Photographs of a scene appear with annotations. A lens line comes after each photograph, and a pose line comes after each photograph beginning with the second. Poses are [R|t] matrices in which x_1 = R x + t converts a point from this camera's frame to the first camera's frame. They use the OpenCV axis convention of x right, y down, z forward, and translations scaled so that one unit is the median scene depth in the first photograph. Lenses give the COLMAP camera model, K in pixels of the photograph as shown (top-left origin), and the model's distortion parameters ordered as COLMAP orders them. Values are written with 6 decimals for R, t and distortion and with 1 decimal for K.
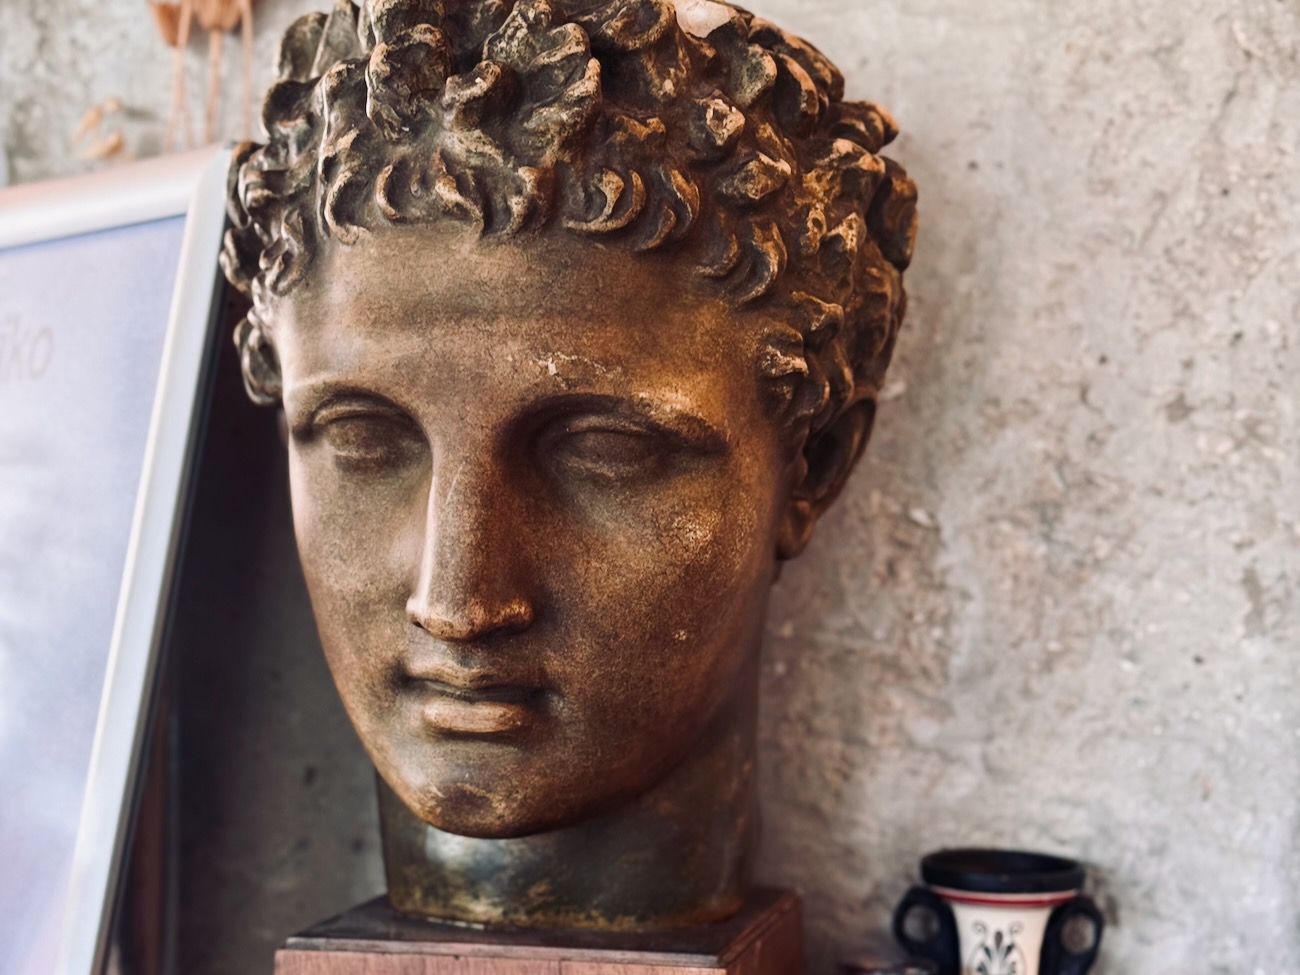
lens RADIAL K [[1827.9, 0, 648.0], [0, 1827.9, 491.1], [0, 0, 1]] dist [0.070540, 0.000000]
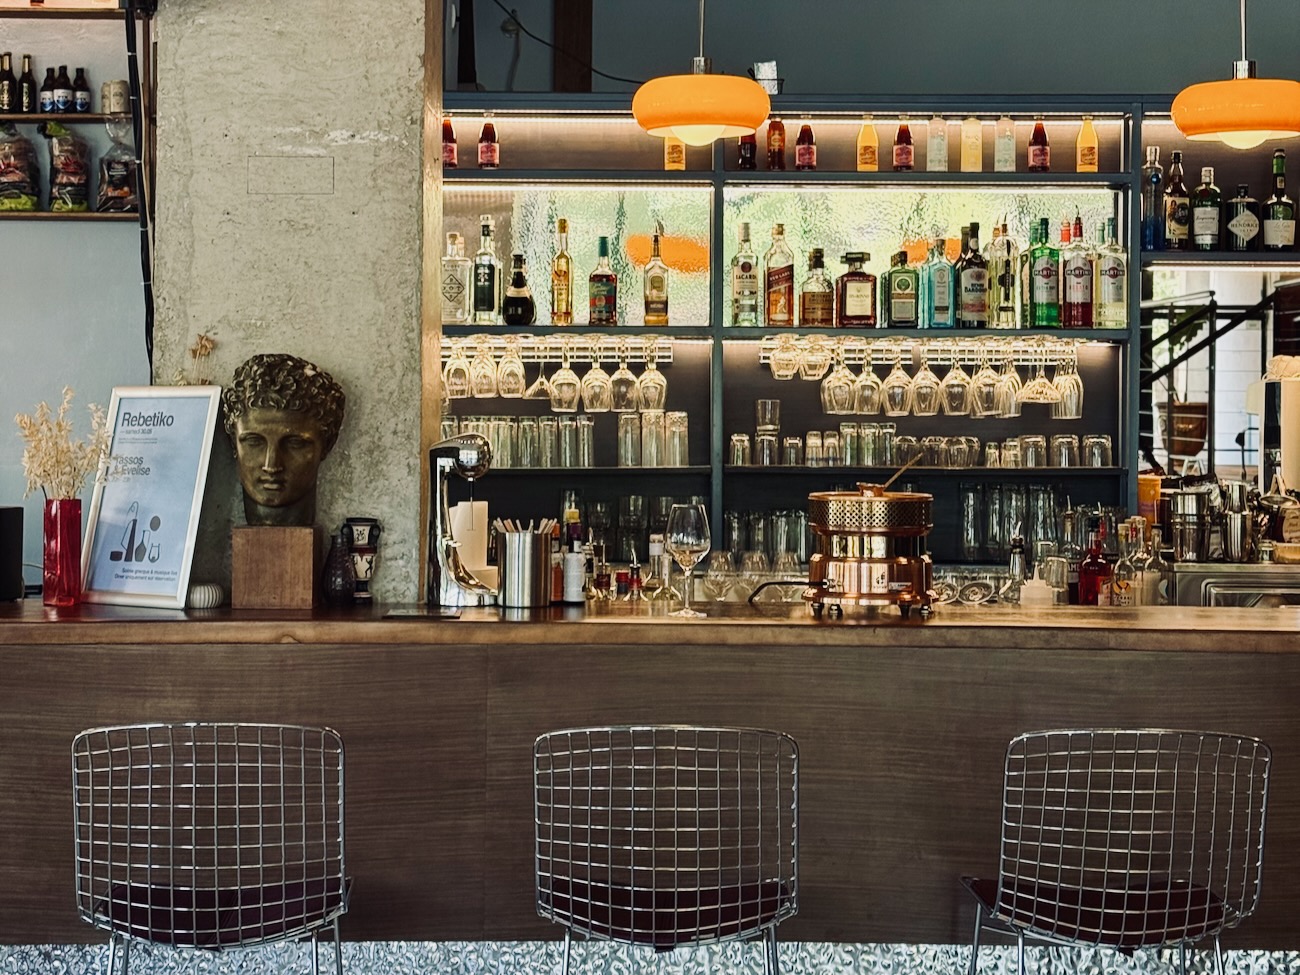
lens RADIAL K [[1827.9, 0, 648.0], [0, 1827.9, 488.8], [0, 0, 1]] dist [0.070540, 0.000000]
pose [[0.952535, -0.006022, 0.304370, -0.705958], [-0.007456, 0.999043, 0.043100, -0.131487], [-0.304338, -0.043324, 0.951578, -4.812542]]
